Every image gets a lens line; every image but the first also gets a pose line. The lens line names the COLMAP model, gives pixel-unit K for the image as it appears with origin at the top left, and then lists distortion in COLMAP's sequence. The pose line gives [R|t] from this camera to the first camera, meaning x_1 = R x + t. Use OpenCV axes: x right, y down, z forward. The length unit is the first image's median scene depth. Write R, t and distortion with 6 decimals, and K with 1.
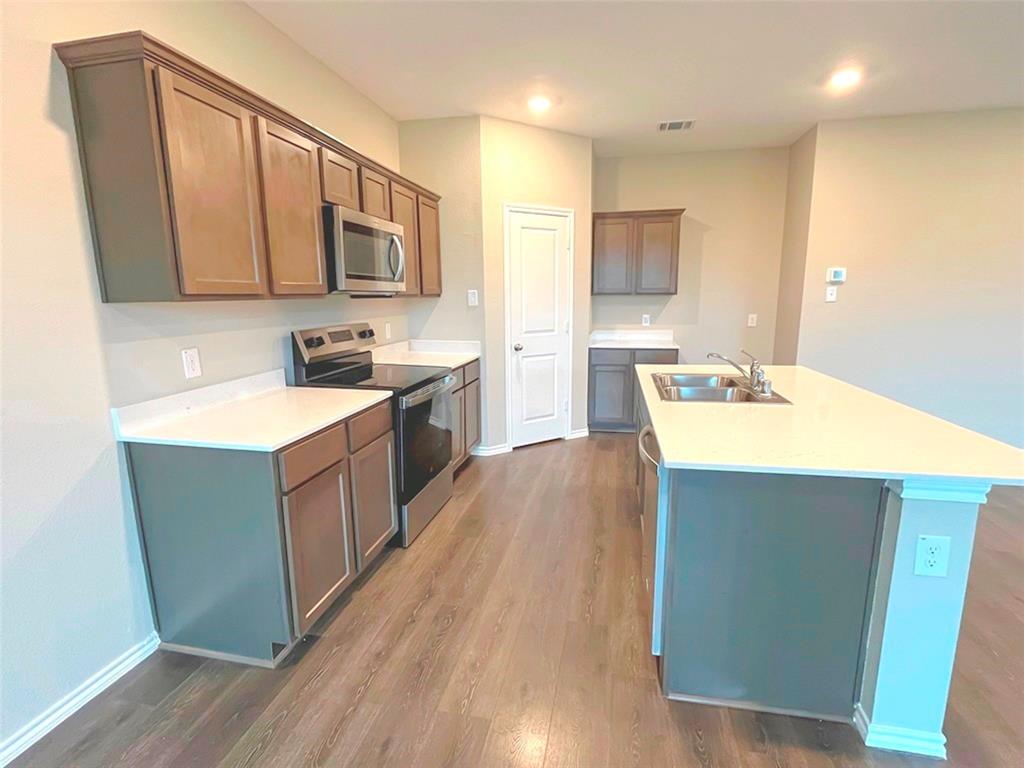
lens RADIAL K [[495.0, 0, 512.0], [0, 495.0, 384.0], [0, 0, 1]] dist [0.000951, -0.000353]
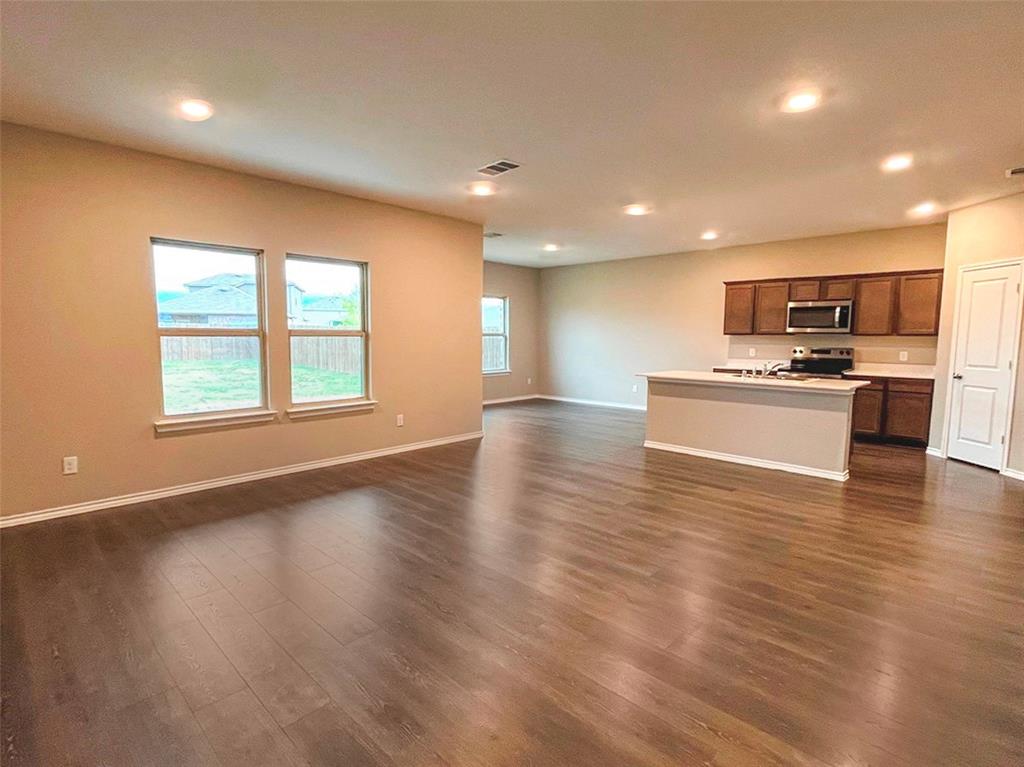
lens RADIAL K [[495.0, 0, 512.0], [0, 495.0, 383.5], [0, 0, 1]] dist [0.000951, -0.000353]
pose [[-0.513431, 0.091711, -0.853216, 2.141437], [-0.154311, 0.968198, 0.196929, -0.166029], [0.844142, 0.232770, -0.482951, 0.843415]]
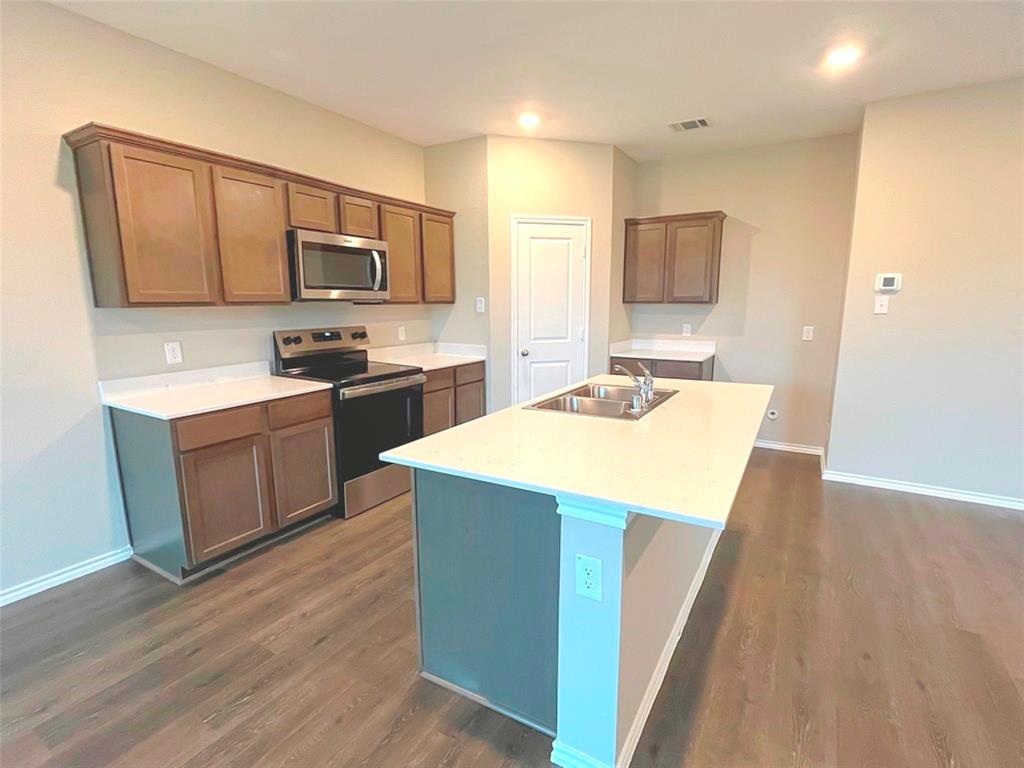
lens RADIAL K [[495.0, 0, 512.0], [0, 495.0, 384.0], [0, 0, 1]] dist [0.000951, -0.000353]
pose [[0.947983, 0.060447, -0.312529, 0.407021], [-0.063335, 0.997992, 0.000912, -0.010253], [0.311957, 0.018929, 0.949908, 0.007494]]
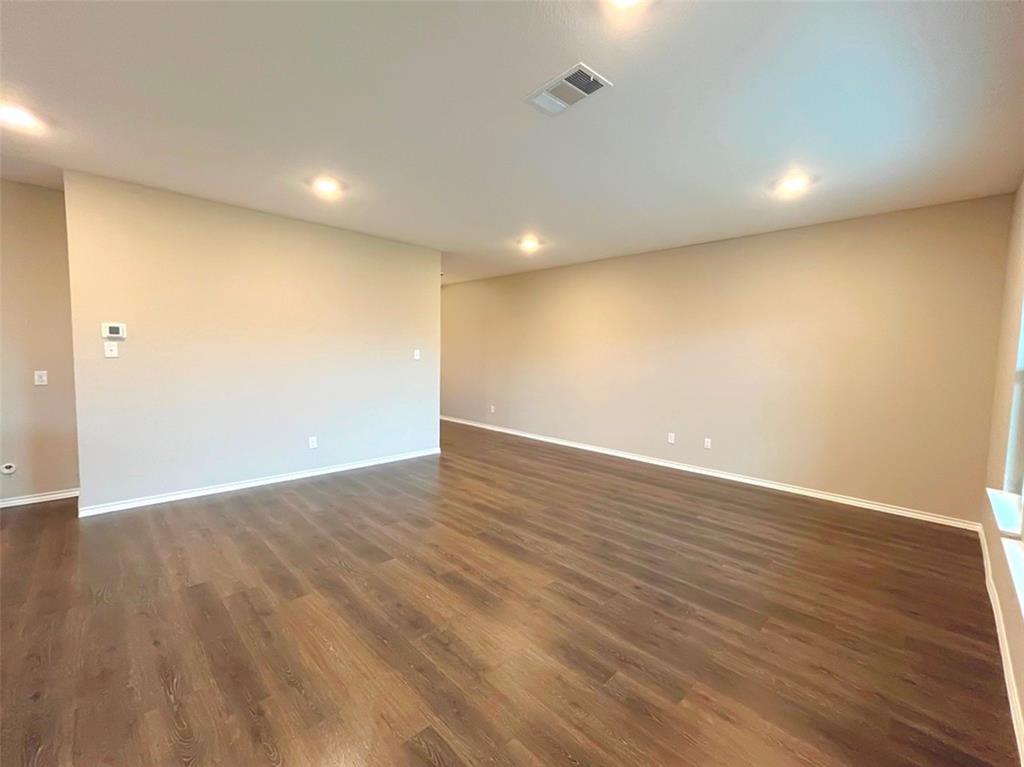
lens RADIAL K [[430.9, 0, 512.0], [0, 430.9, 383.5], [0, 0, 1]] dist [-0.000600, 0.000032]
pose [[0.546235, -0.037453, 0.836795, 0.464539], [0.124015, 0.991606, -0.036572, 0.015286], [-0.828401, 0.123752, 0.546294, -0.130412]]
